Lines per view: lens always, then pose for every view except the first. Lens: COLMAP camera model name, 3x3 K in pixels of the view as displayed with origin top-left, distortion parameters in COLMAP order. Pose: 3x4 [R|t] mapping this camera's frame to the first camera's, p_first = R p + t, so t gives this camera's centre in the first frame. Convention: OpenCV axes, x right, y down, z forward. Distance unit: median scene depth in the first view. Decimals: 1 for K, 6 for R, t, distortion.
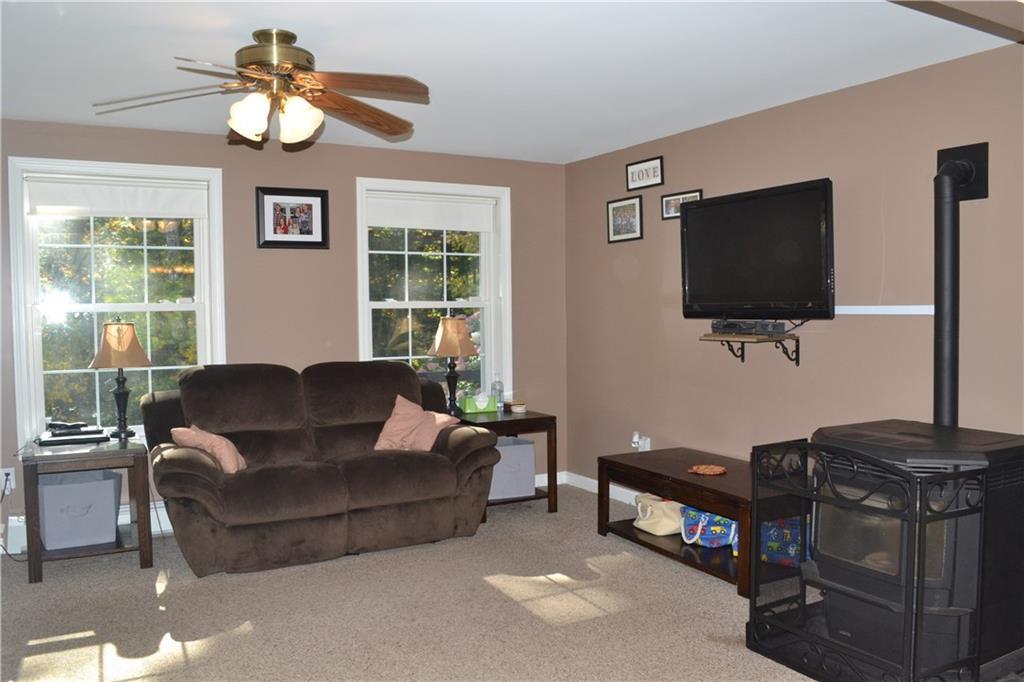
lens RADIAL K [[825.0, 0, 512.0], [0, 825.0, 341.0], [0, 0, 1]] dist [-0.066321, -0.000031]
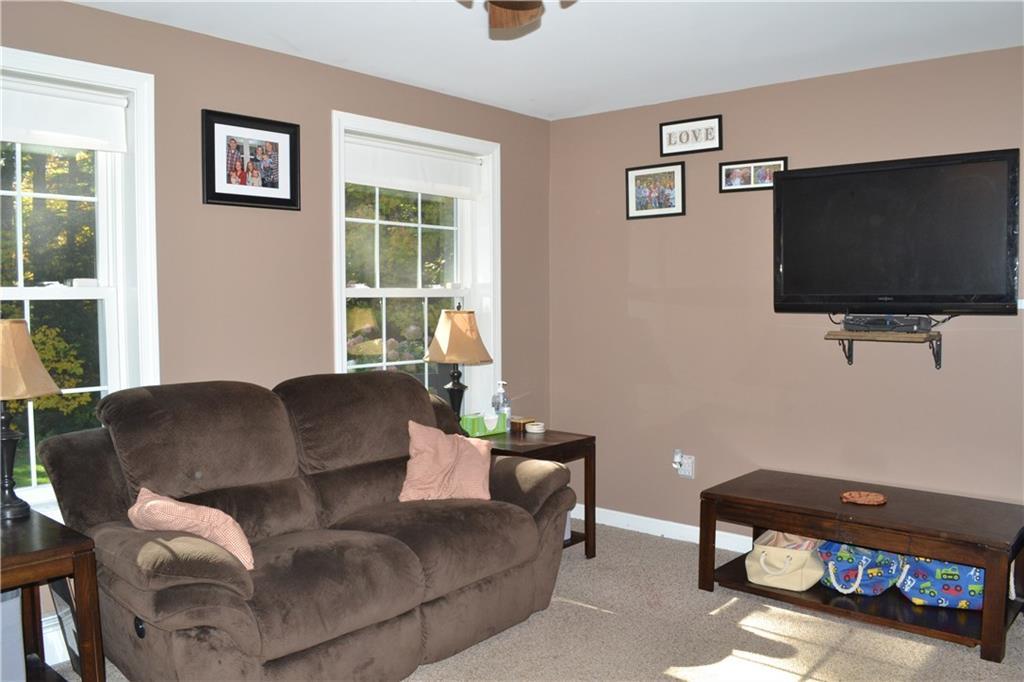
lens RADIAL K [[825.0, 0, 512.0], [0, 825.0, 341.0], [0, 0, 1]] dist [-0.066321, -0.000031]
pose [[0.941126, -0.010269, 0.337899, -0.294975], [0.006249, 0.999896, 0.012982, -0.010673], [-0.337997, -0.010106, 0.941093, 0.298759]]
